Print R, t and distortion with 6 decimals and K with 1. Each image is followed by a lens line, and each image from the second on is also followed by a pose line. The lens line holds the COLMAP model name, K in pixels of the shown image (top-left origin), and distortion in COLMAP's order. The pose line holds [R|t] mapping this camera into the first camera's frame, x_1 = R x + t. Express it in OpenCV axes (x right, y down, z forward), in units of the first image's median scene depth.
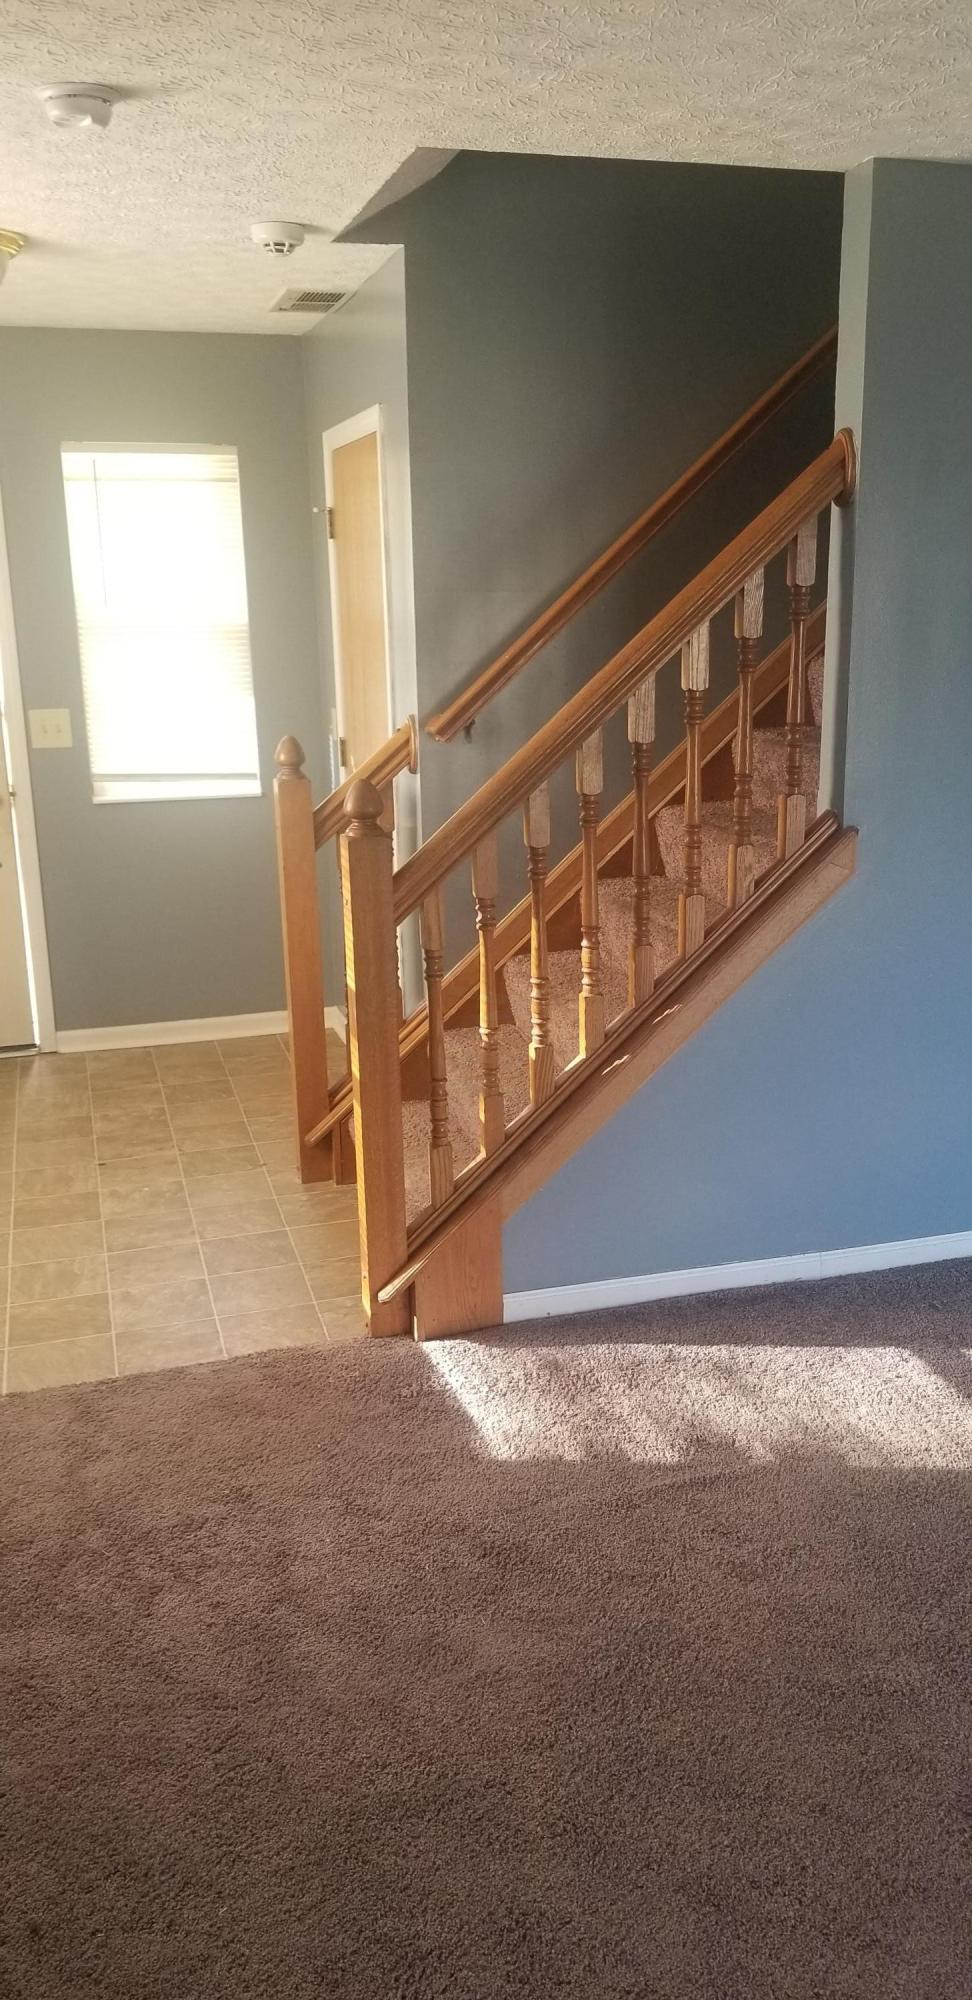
lens RADIAL K [[1501.3, 0, 506.7], [0, 1501.3, 963.5], [0, 0, 1]] dist [0.082650, -0.110454]
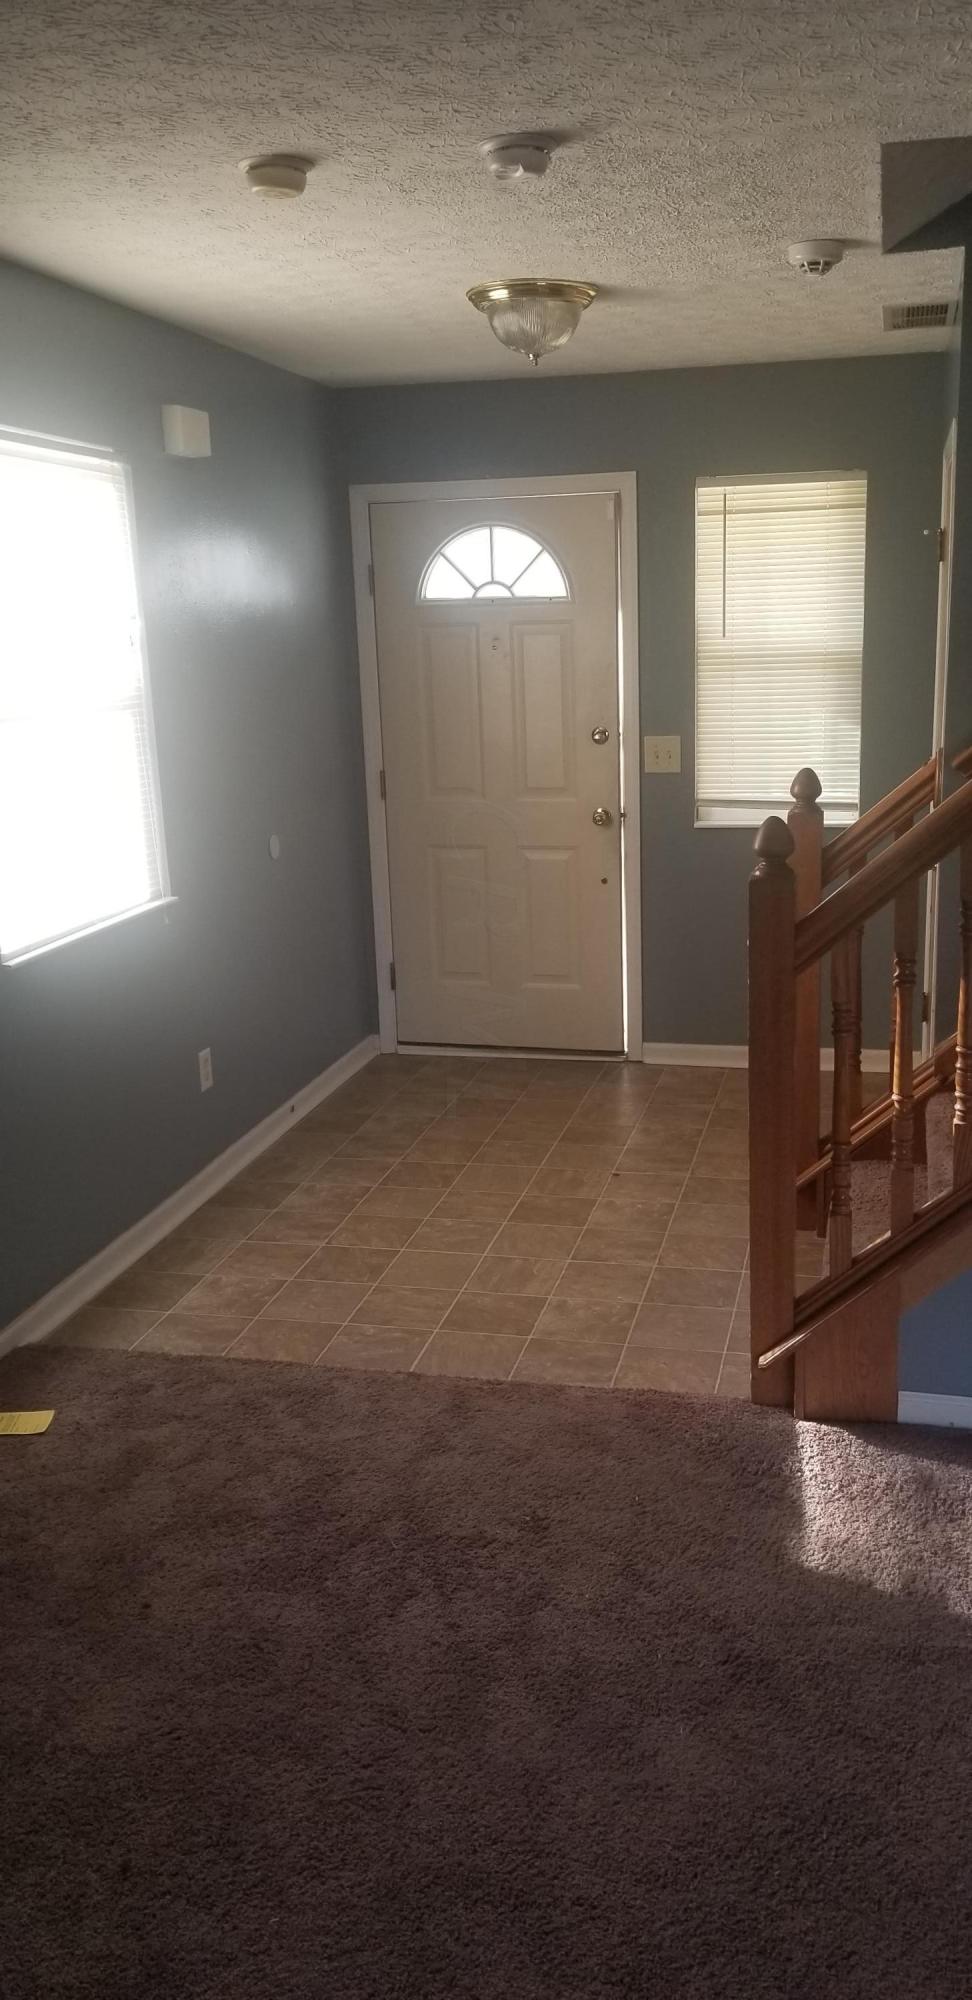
lens RADIAL K [[1501.3, 0, 590.0], [0, 1501.3, 963.6], [0, 0, 1]] dist [0.082650, -0.110454]
pose [[0.881402, 0.096862, -0.462329, 0.242444], [-0.104125, 0.994515, 0.009852, -0.026148], [0.460747, 0.039456, 0.886654, 0.102531]]
